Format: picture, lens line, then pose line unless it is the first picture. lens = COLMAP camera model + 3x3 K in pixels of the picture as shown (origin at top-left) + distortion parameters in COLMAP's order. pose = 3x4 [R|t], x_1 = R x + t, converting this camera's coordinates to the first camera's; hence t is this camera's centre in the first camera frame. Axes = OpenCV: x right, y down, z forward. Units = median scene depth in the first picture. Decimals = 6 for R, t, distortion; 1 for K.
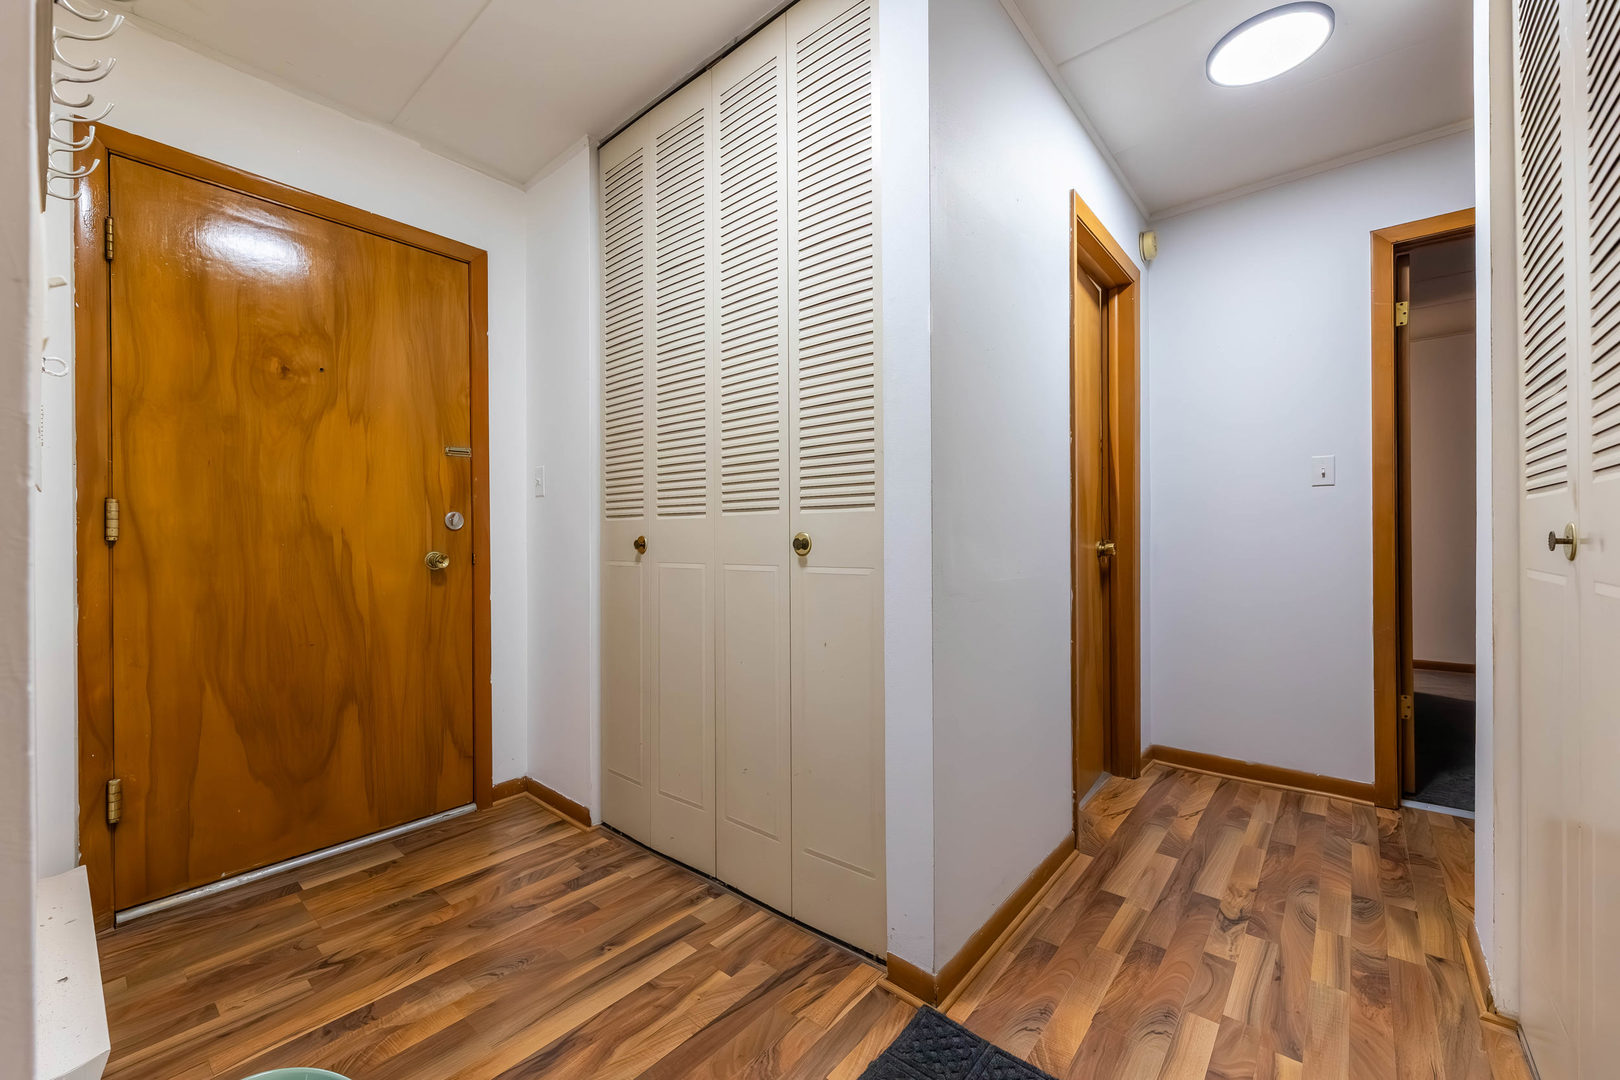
lens RADIAL K [[653.9, 0, 841.1], [0, 653.9, 534.1], [0, 0, 1]] dist [-0.000620, -0.000179]
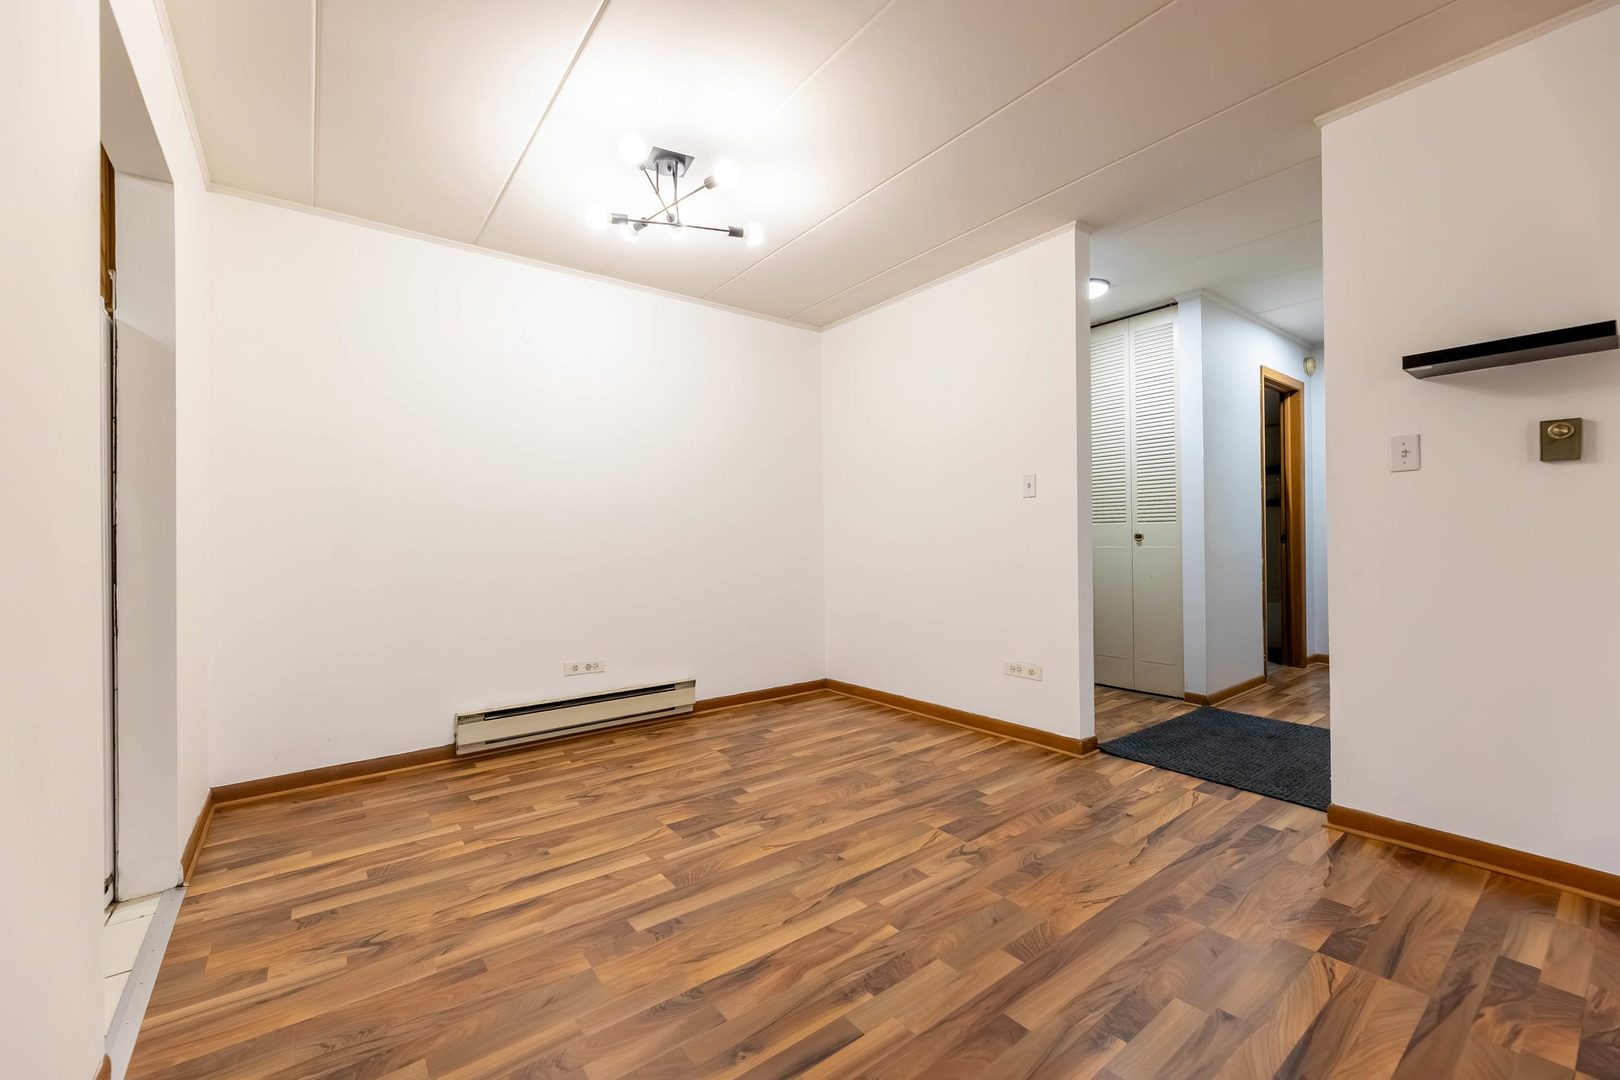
lens RADIAL K [[653.9, 0, 798.2], [0, 653.9, 537.7], [0, 0, 1]] dist [-0.000620, -0.000179]
pose [[0.965955, -0.007477, -0.258600, -0.480118], [0.009498, 0.999933, 0.006566, -0.005542], [0.258534, -0.008799, 0.965962, -1.242167]]
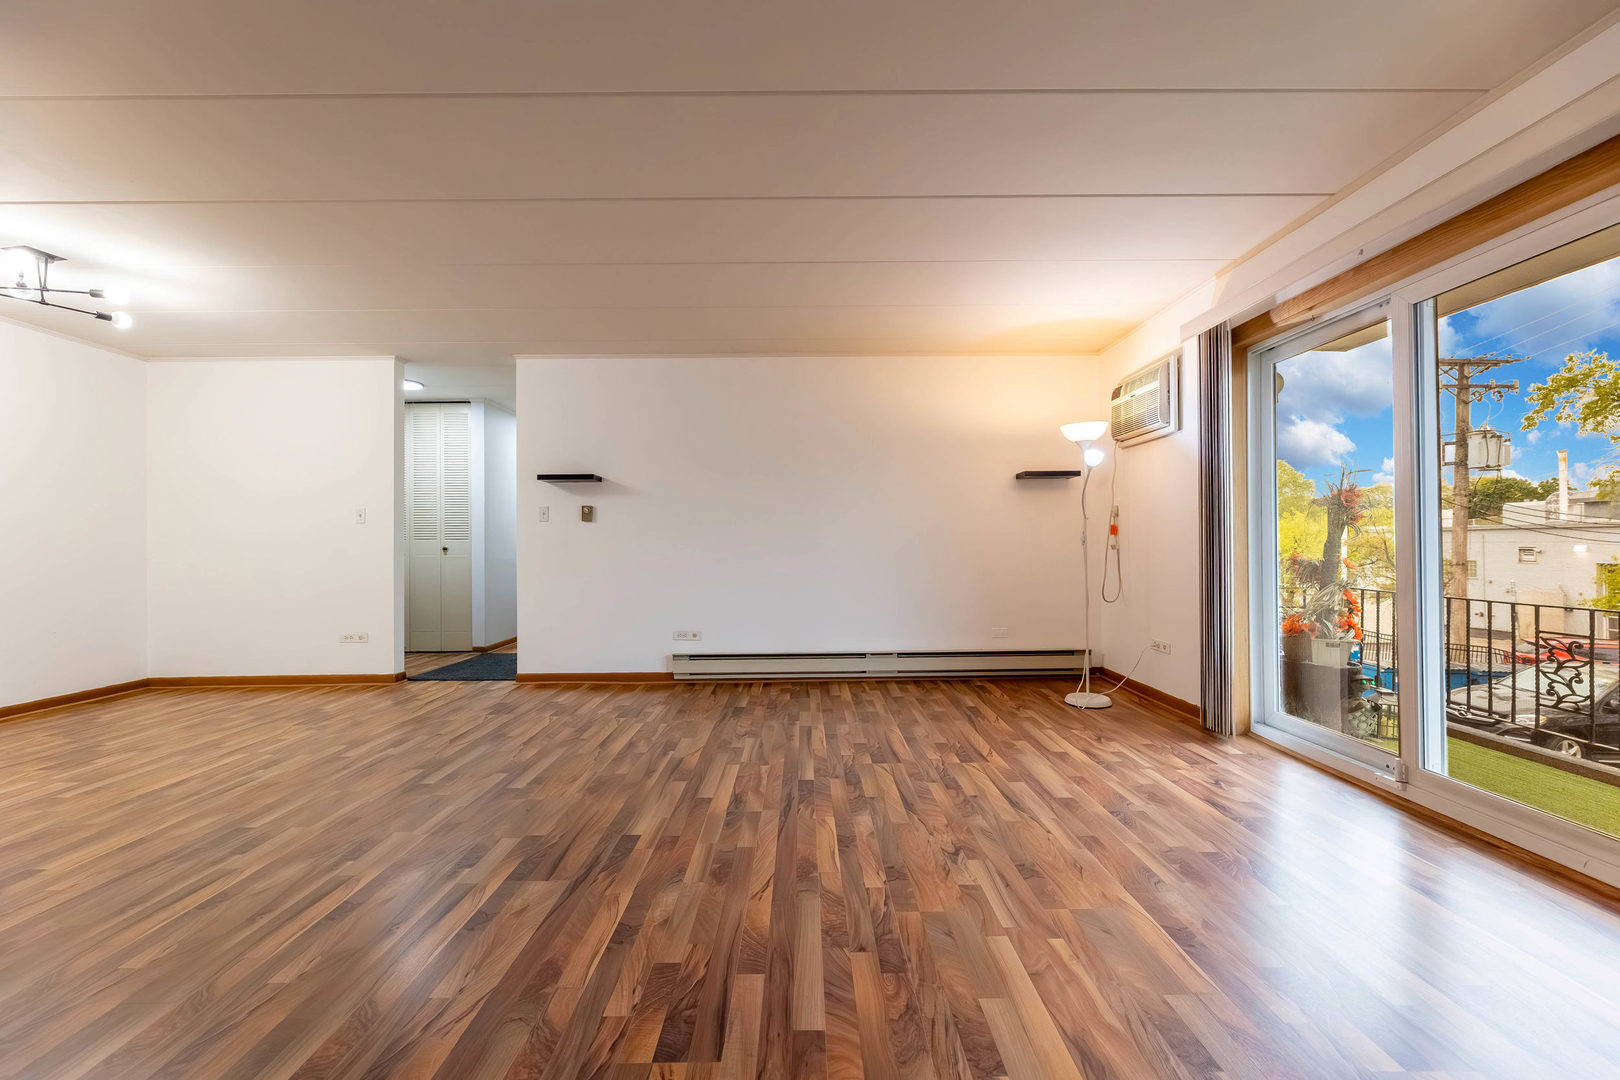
lens RADIAL K [[653.9, 0, 808.4], [0, 653.9, 541.6], [0, 0, 1]] dist [-0.000620, -0.000179]
pose [[0.785930, 0.003486, 0.618306, -0.531479], [-0.002817, 0.999994, -0.002058, -0.017511], [-0.618309, -0.000124, 0.785935, -2.321486]]
